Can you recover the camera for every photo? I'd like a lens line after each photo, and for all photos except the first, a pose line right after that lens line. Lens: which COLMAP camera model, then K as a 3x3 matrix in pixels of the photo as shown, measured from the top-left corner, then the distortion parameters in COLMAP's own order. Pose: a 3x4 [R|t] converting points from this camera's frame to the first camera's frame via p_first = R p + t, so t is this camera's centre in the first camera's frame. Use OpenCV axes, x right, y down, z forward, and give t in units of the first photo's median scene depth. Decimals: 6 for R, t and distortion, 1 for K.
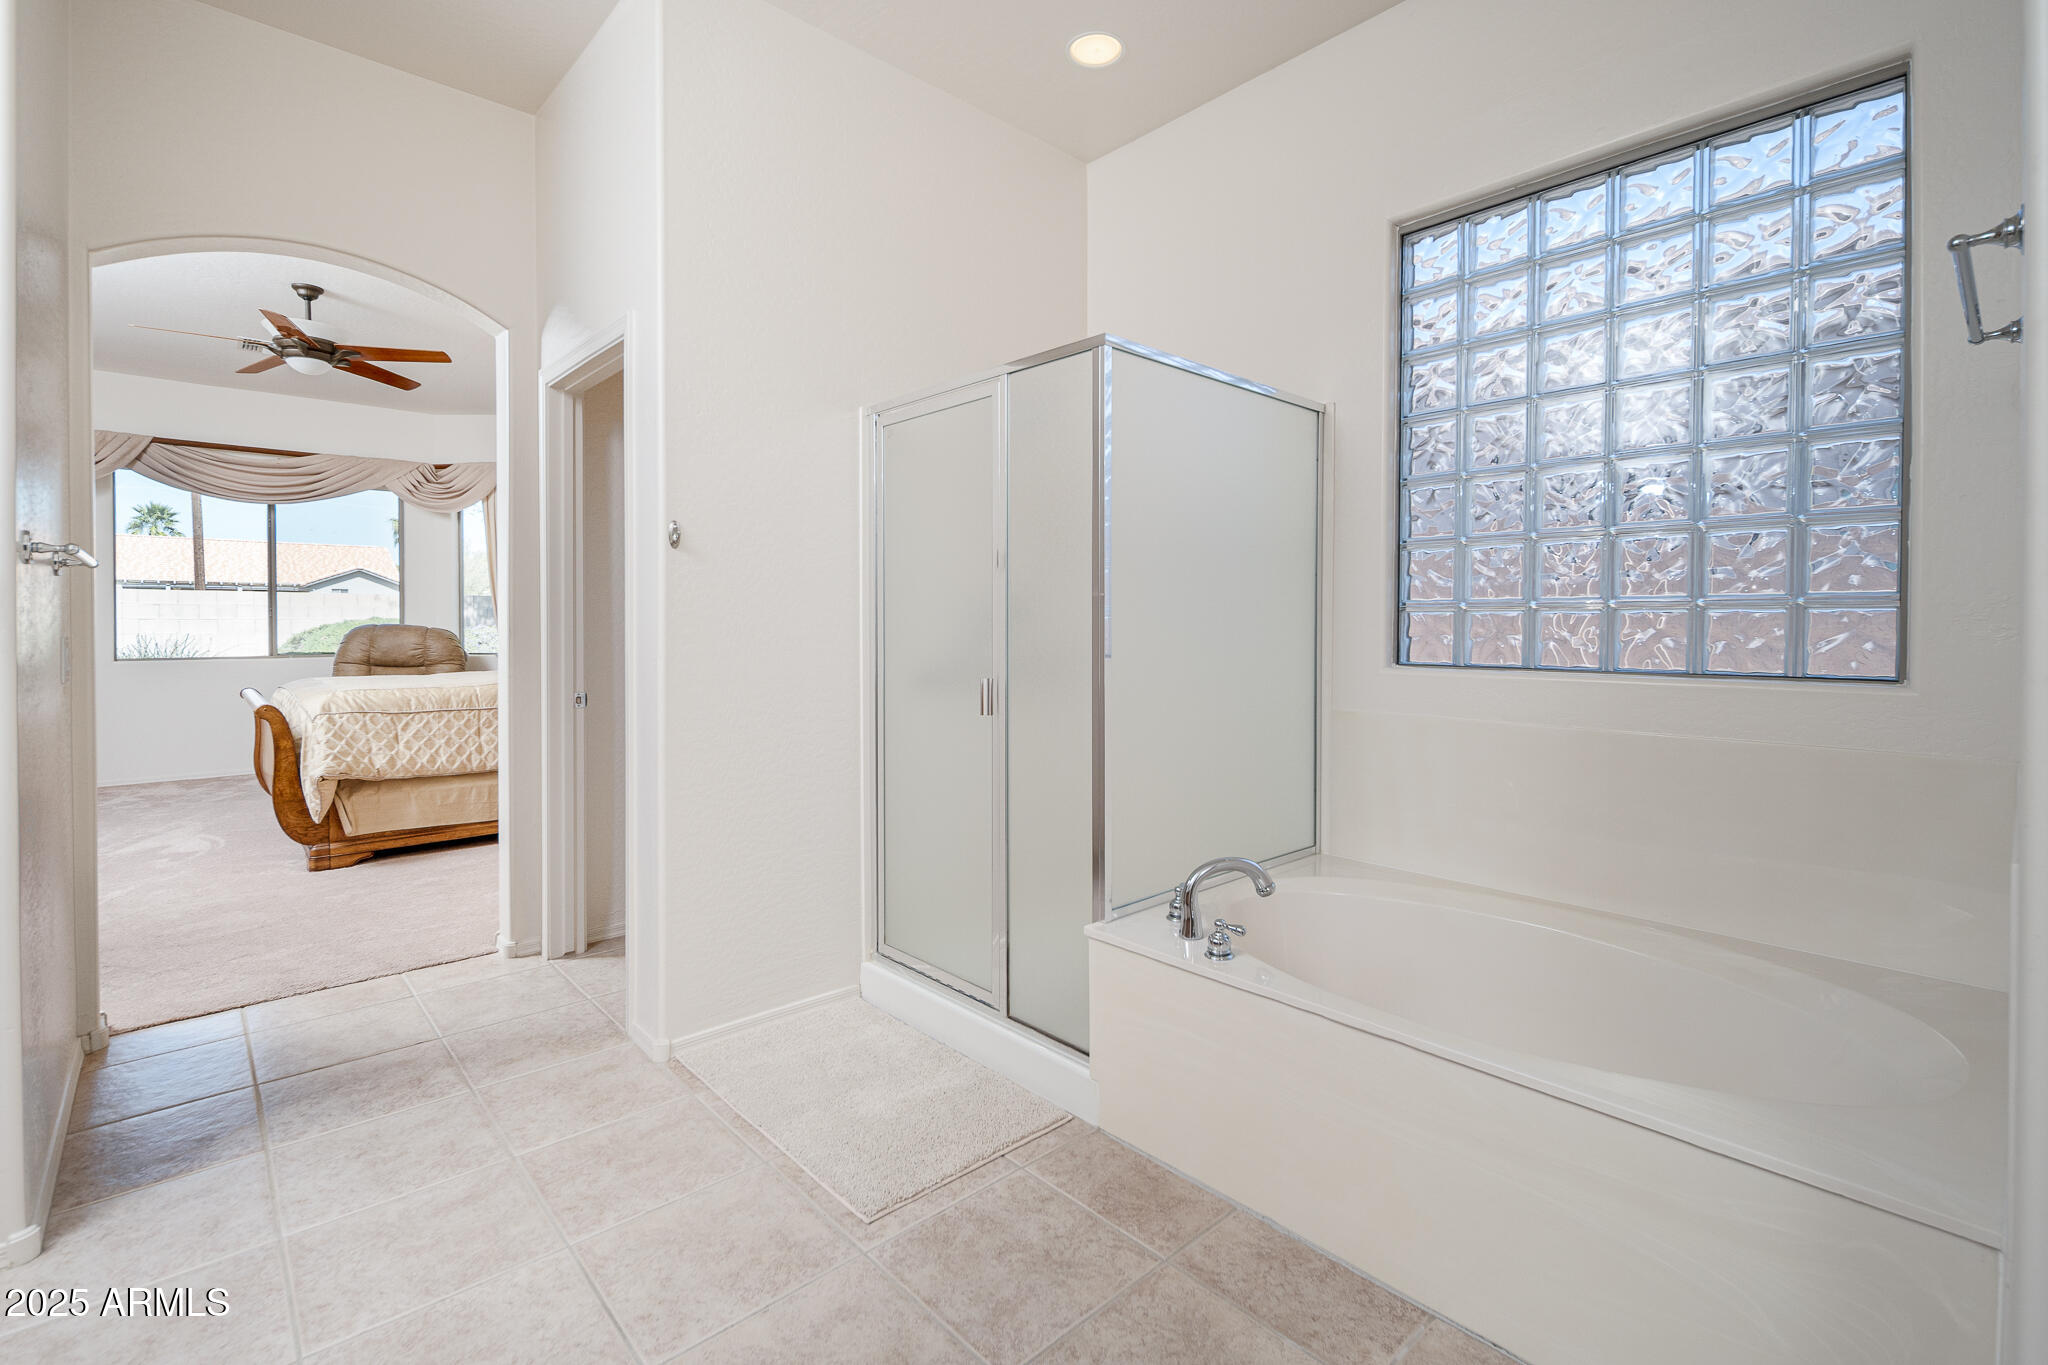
lens RADIAL K [[907.1, 0, 1024.6], [0, 907.1, 657.5], [0, 0, 1]] dist [0.001383, 0.000290]
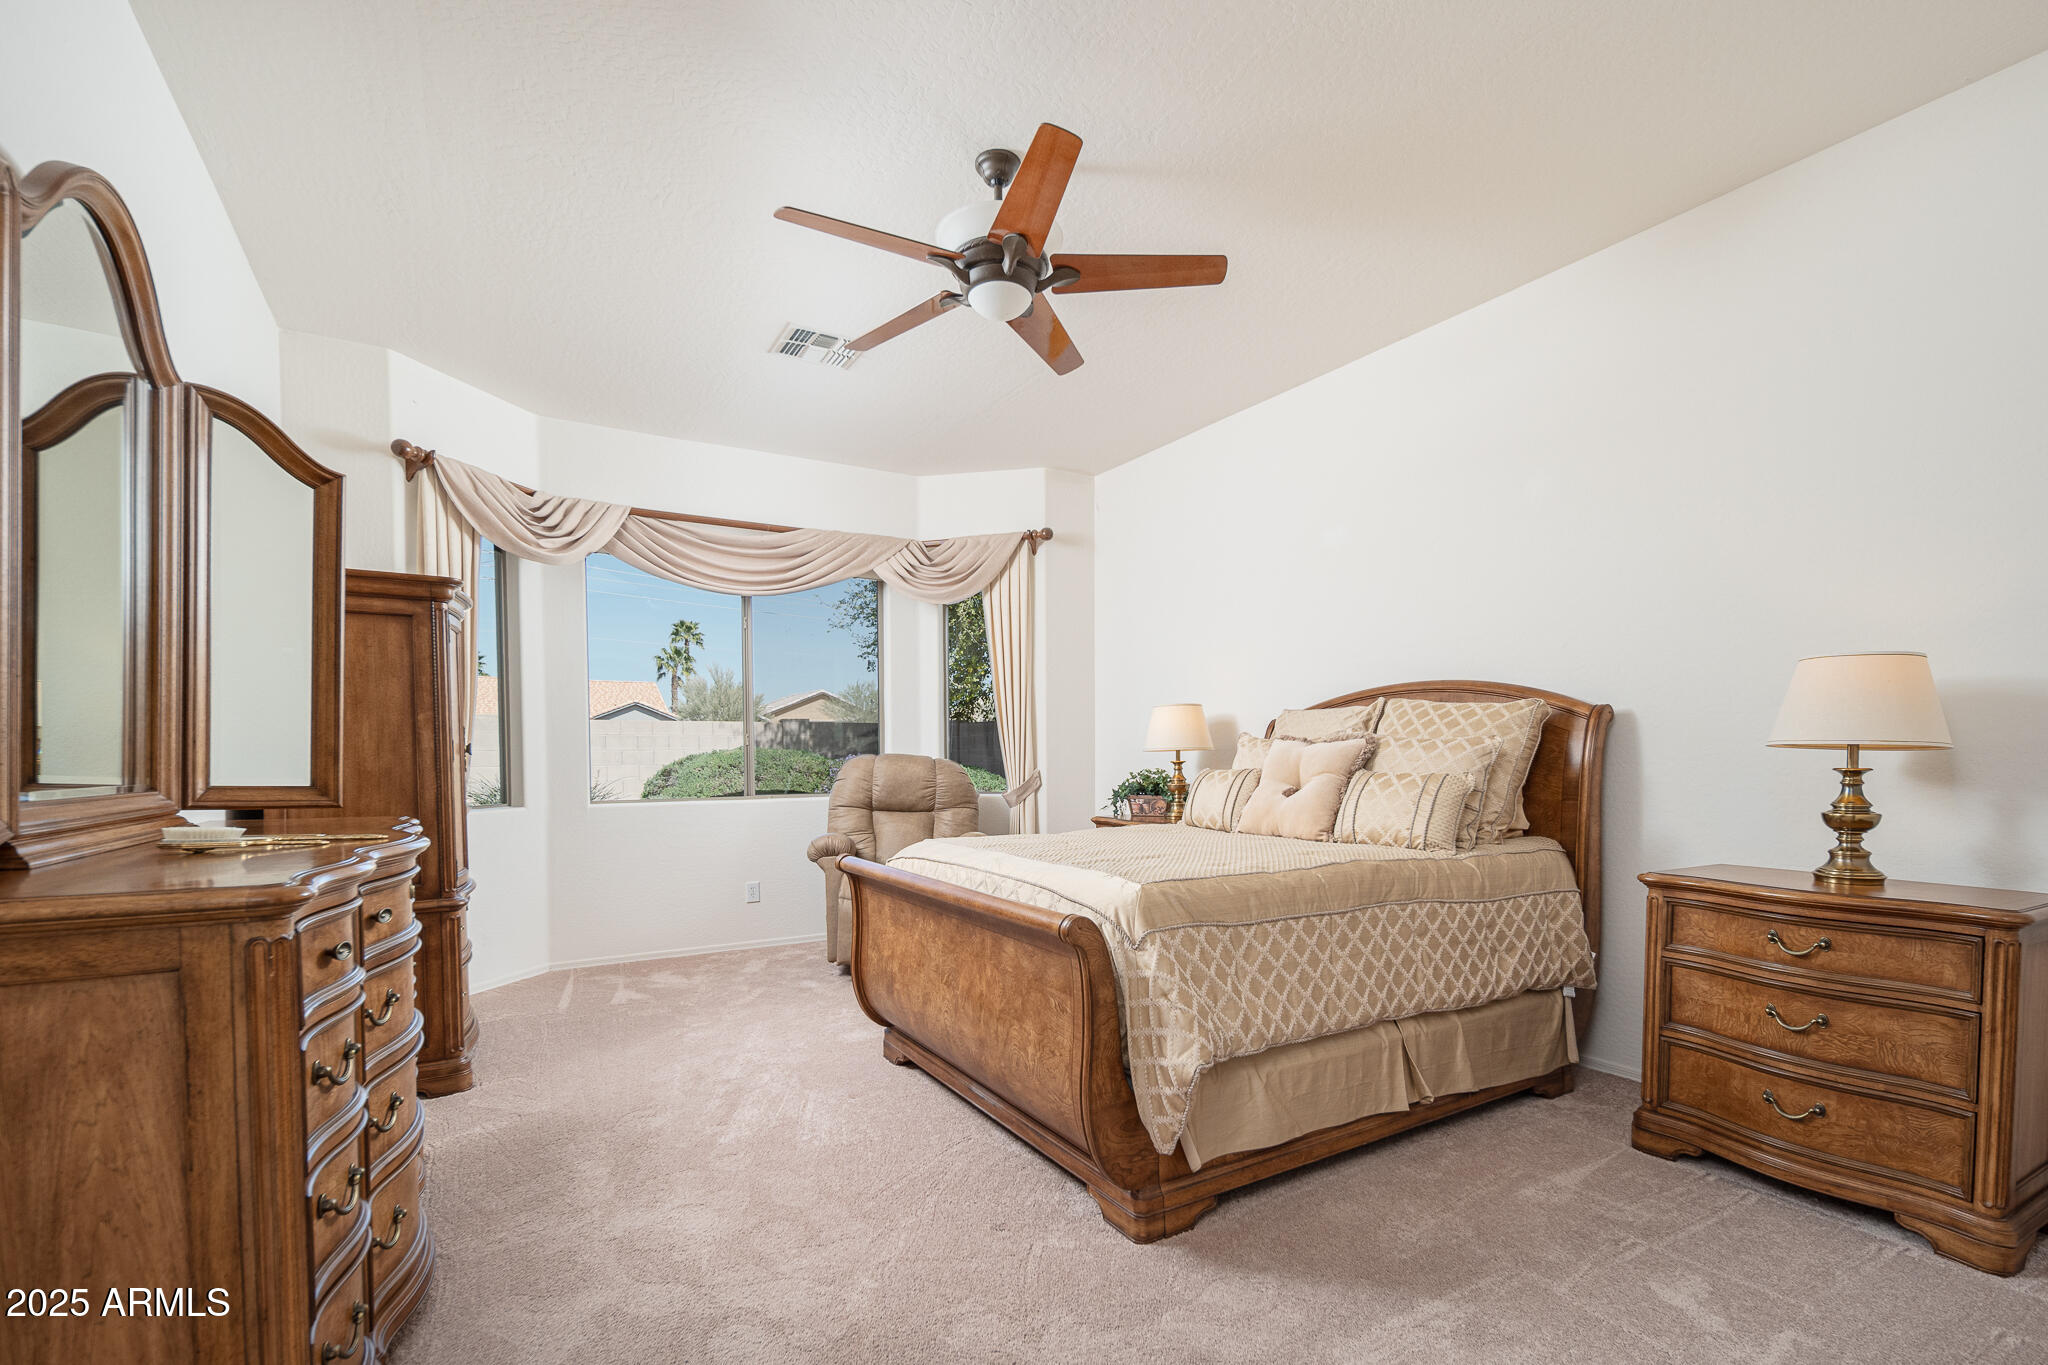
lens RADIAL K [[911.8, 0, 1024.3], [0, 911.8, 800.1], [0, 0, 1]] dist [0.000183, 0.000041]
pose [[0.979099, 0.000939, -0.203382, -0.658587], [0.002835, 0.999829, 0.018264, -0.018333], [0.203364, -0.018459, 0.978929, 0.436096]]
